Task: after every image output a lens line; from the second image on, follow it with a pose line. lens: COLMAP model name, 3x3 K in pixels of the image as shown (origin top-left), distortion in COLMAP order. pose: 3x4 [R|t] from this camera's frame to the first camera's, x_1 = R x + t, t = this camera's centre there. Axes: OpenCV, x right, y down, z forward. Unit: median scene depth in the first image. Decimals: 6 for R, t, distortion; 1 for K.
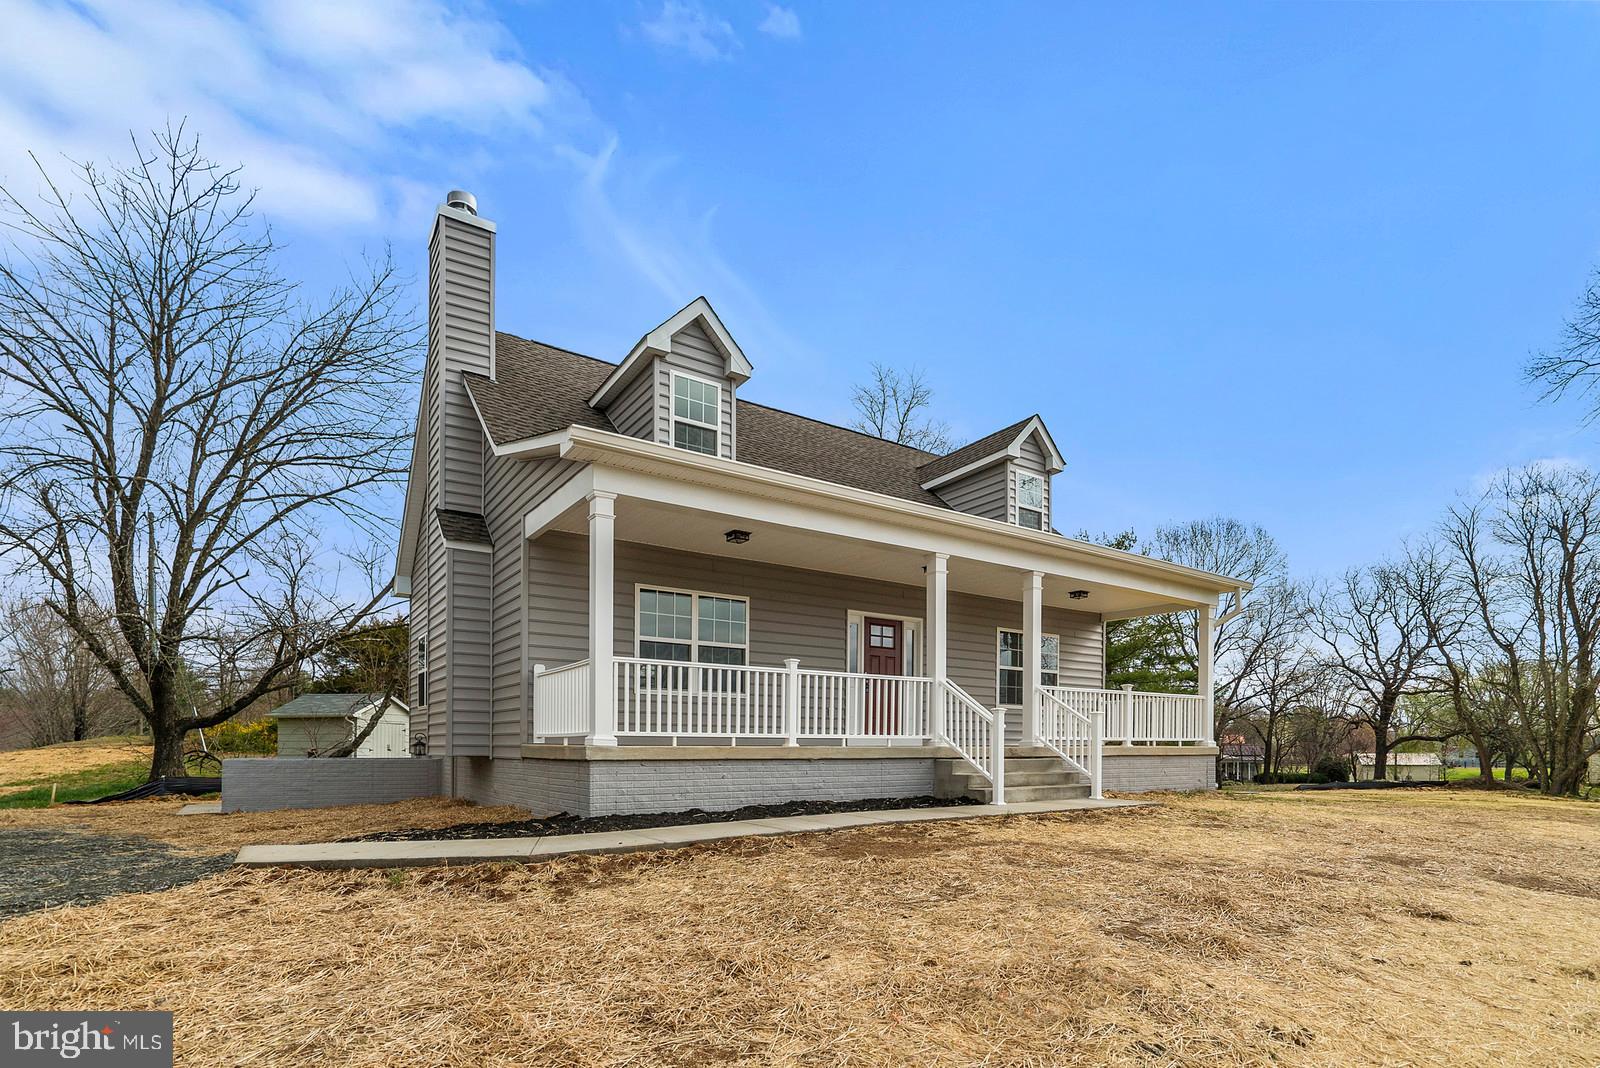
lens RADIAL K [[779.9, 0, 793.9], [0, 779.9, 521.8], [0, 0, 1]] dist [-0.002279, 0.000340]
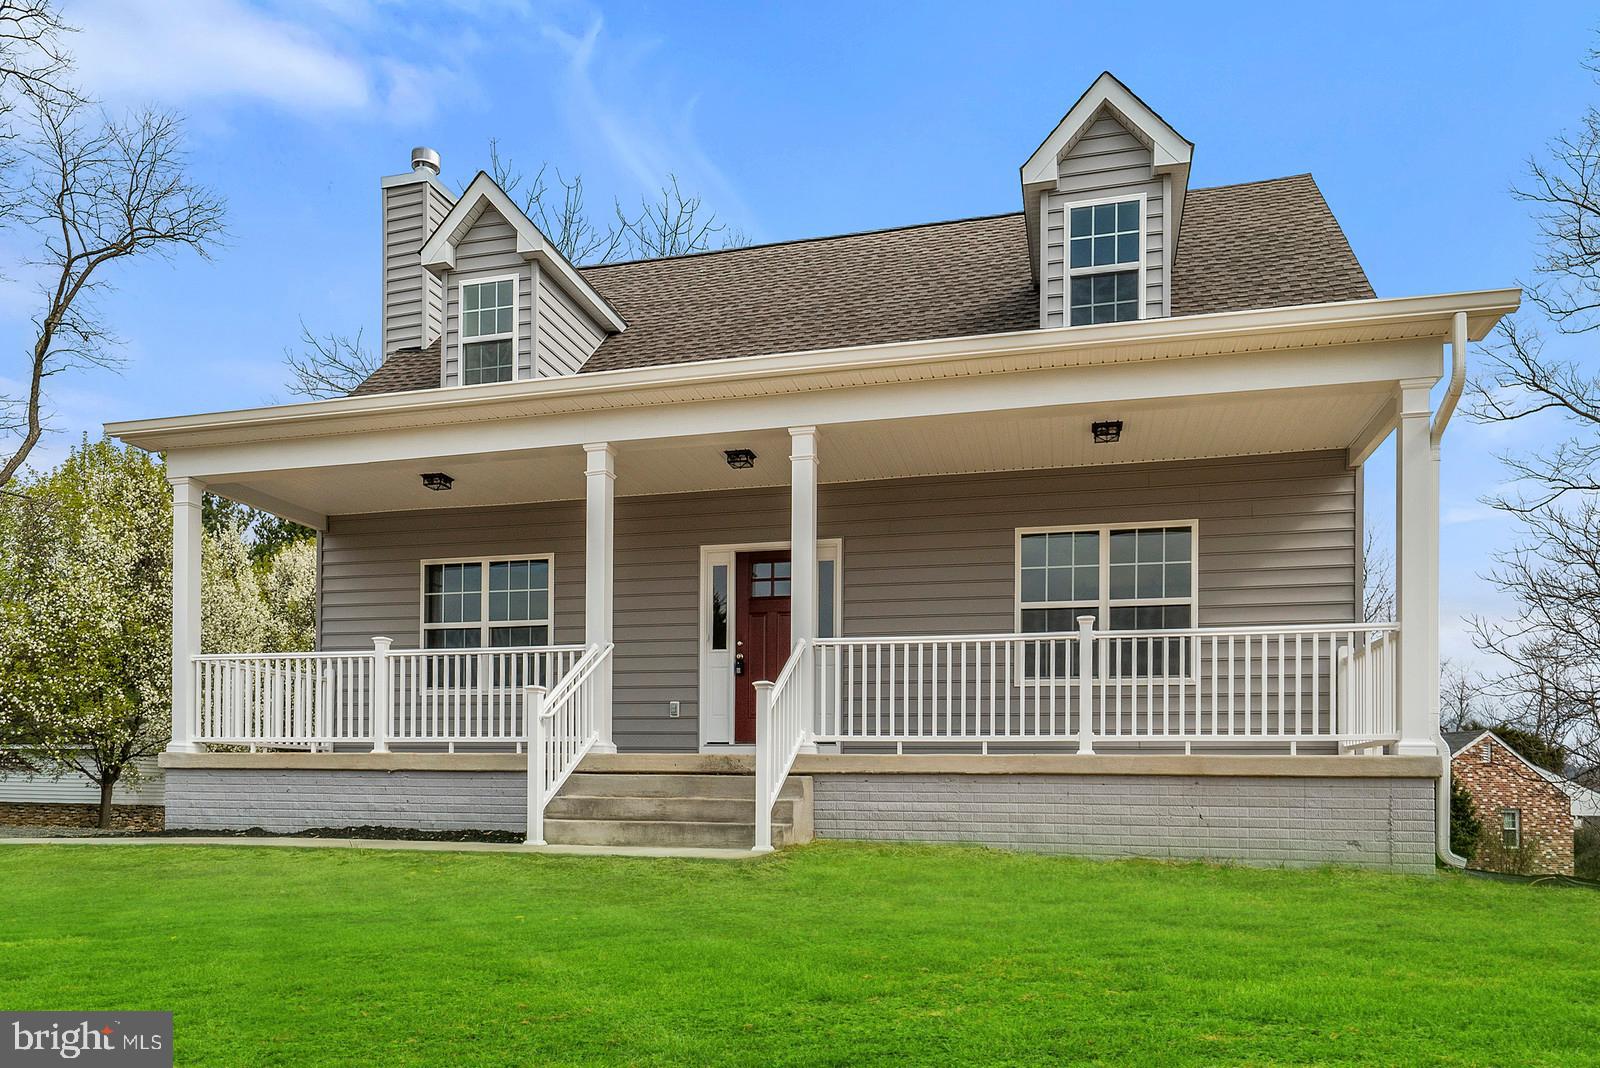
lens RADIAL K [[1054.1, 0, 821.4], [0, 1054.1, 533.2], [0, 0, 1]] dist [0.007537, 0.002582]
pose [[0.661044, -0.153672, -0.734443, 0.811495], [0.204868, 0.978578, -0.020360, 0.146285], [0.721838, -0.137005, 0.678365, 0.502367]]
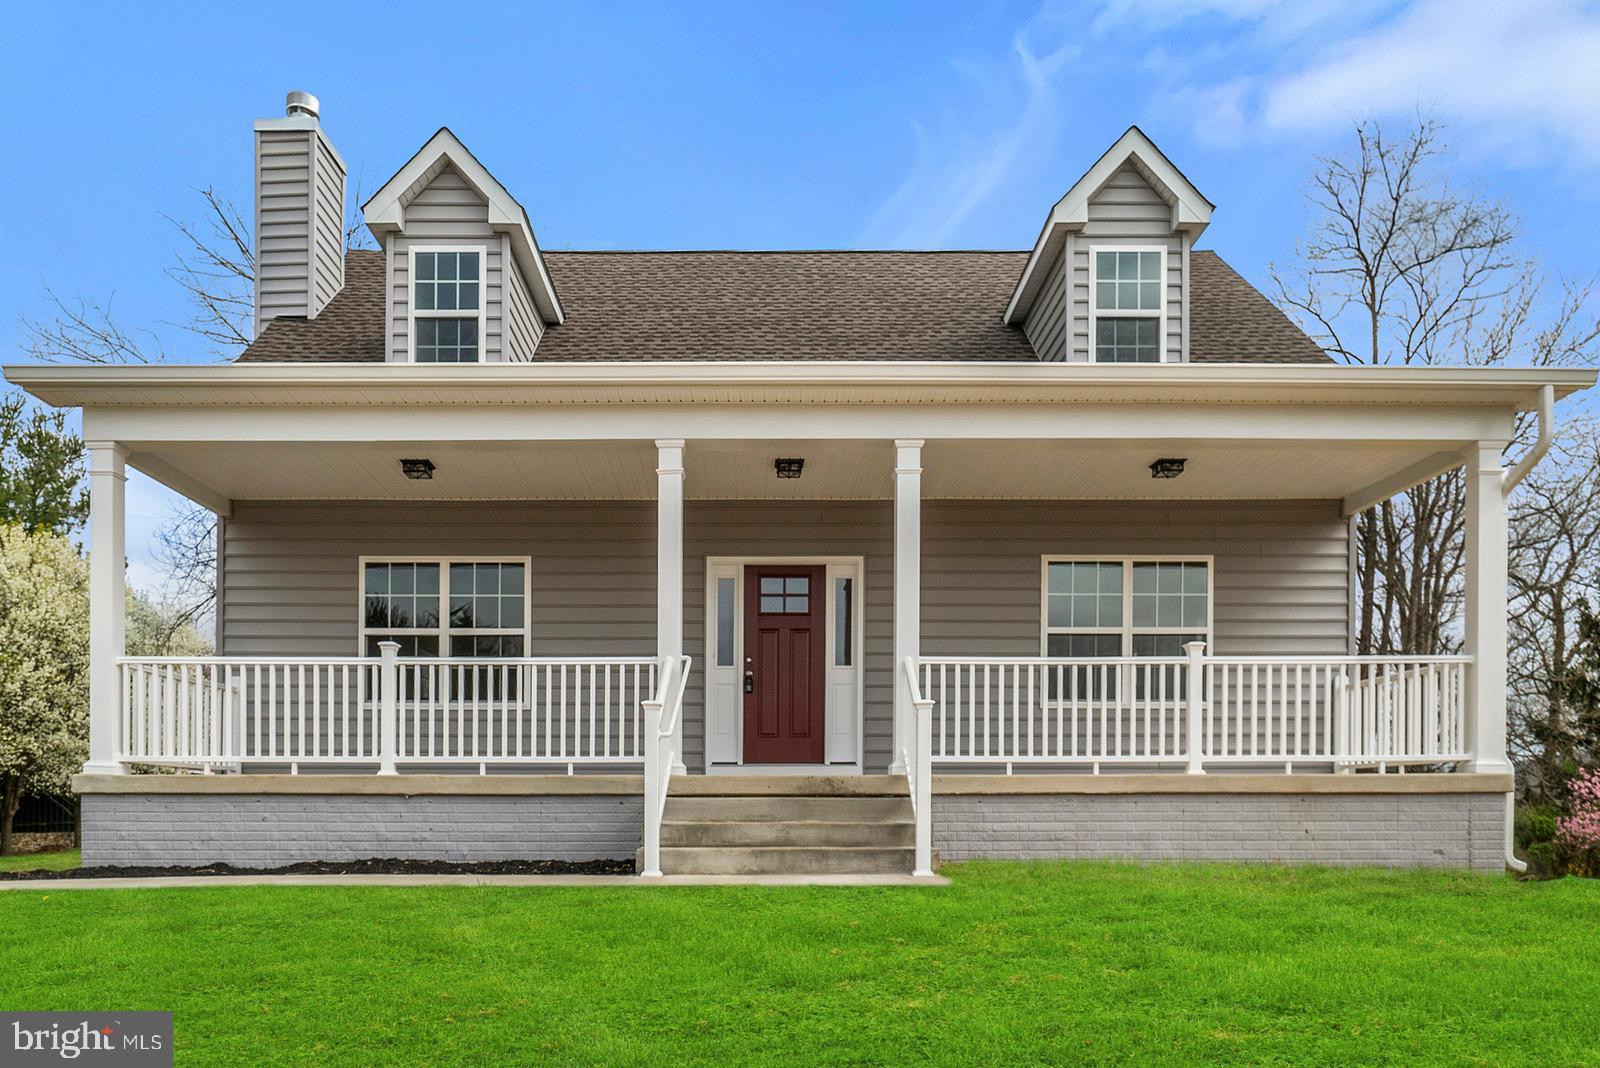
lens RADIAL K [[1023.3, 0, 799.6], [0, 1023.3, 575.0], [0, 0, 1]] dist [-0.004571, -0.000743]
pose [[0.835397, -0.106535, -0.539224, 0.588254], [0.153251, 0.987279, 0.042367, 0.108154], [0.527851, -0.118029, 0.841096, 0.375267]]
